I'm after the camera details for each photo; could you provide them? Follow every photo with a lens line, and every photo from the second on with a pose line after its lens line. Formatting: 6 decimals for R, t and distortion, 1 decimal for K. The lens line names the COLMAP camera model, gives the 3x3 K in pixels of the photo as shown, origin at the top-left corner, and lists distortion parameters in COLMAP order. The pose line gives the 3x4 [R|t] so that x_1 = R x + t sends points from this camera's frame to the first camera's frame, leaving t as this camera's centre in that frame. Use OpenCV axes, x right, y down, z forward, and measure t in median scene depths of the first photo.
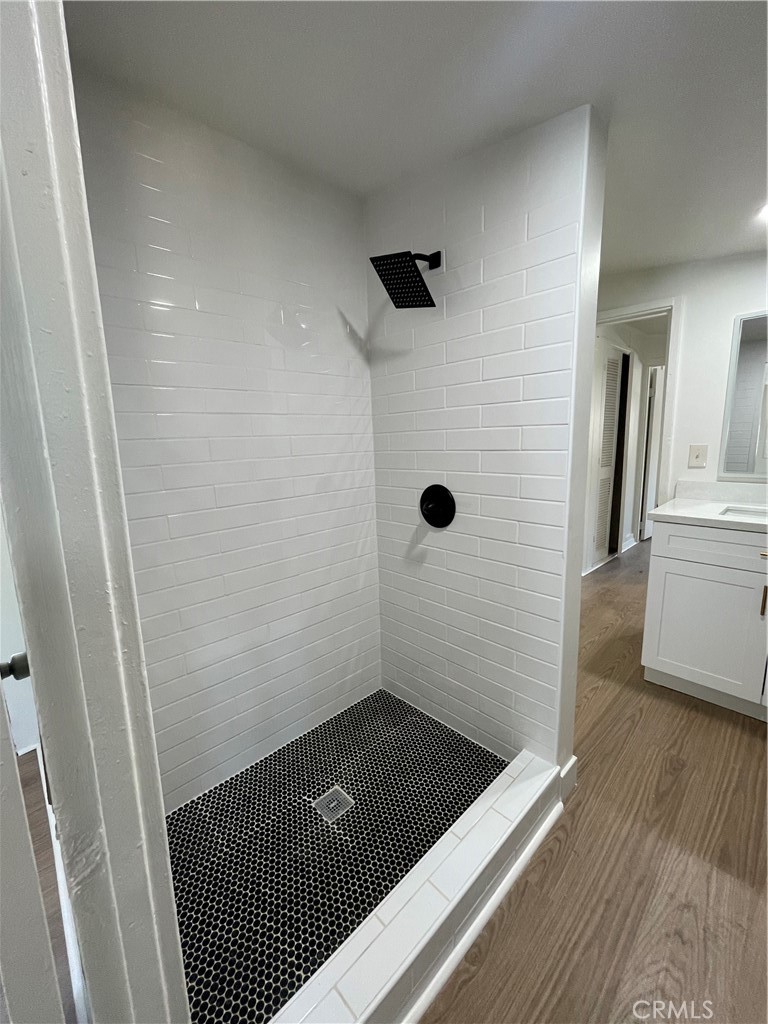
lens RADIAL K [[414.7, 0, 381.9], [0, 414.7, 507.0], [0, 0, 1]] dist [-0.000171, -0.000471]
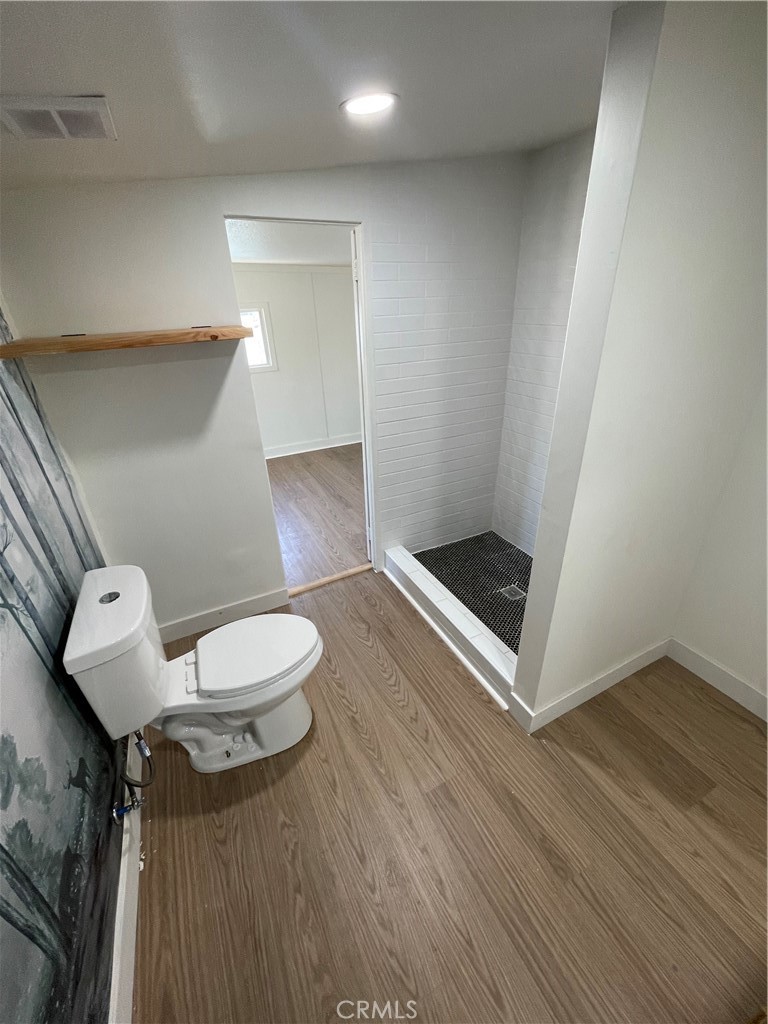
lens RADIAL K [[414.7, 0, 389.1], [0, 414.7, 509.9], [0, 0, 1]] dist [-0.000171, -0.000471]
pose [[-0.278937, 0.478124, -0.832821, 1.441862], [-0.115717, 0.844188, 0.523408, -0.460732], [0.953312, 0.242369, -0.180149, 0.821513]]
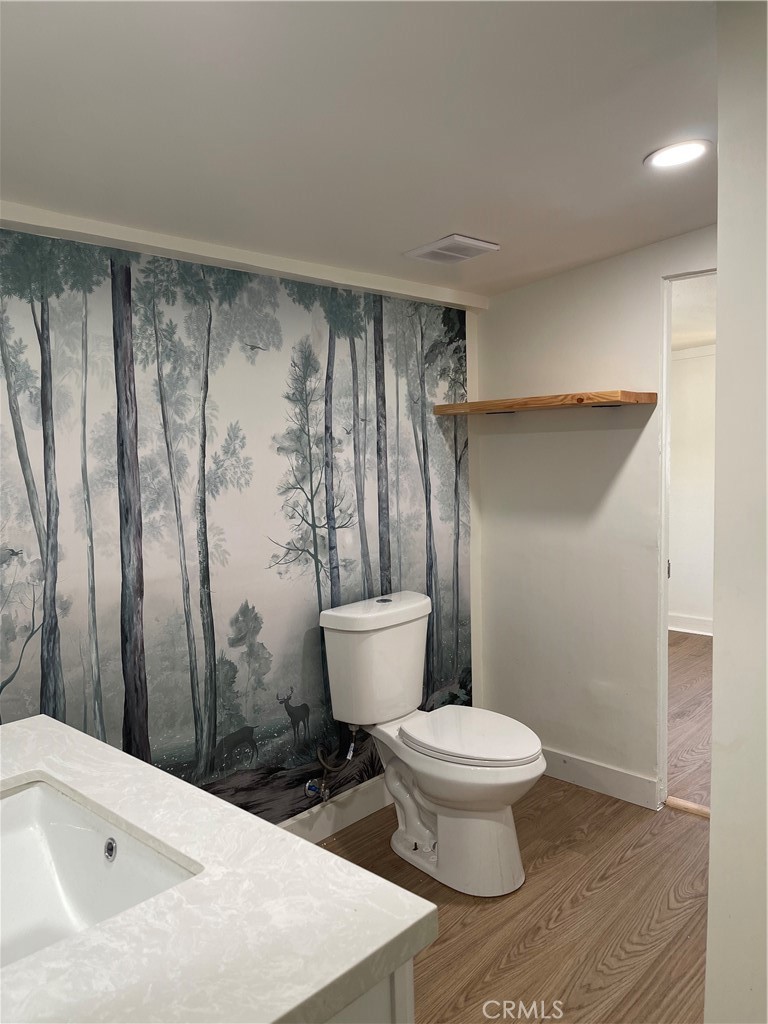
lens RADIAL K [[776.9, 0, 383.3], [0, 776.9, 515.0], [0, 0, 1]] dist [0.008152, -0.007777]
pose [[-0.995598, 0.068415, -0.064066, 1.026711], [0.050040, 0.965939, 0.253885, -0.454695], [0.079254, 0.249562, -0.965110, 2.045142]]
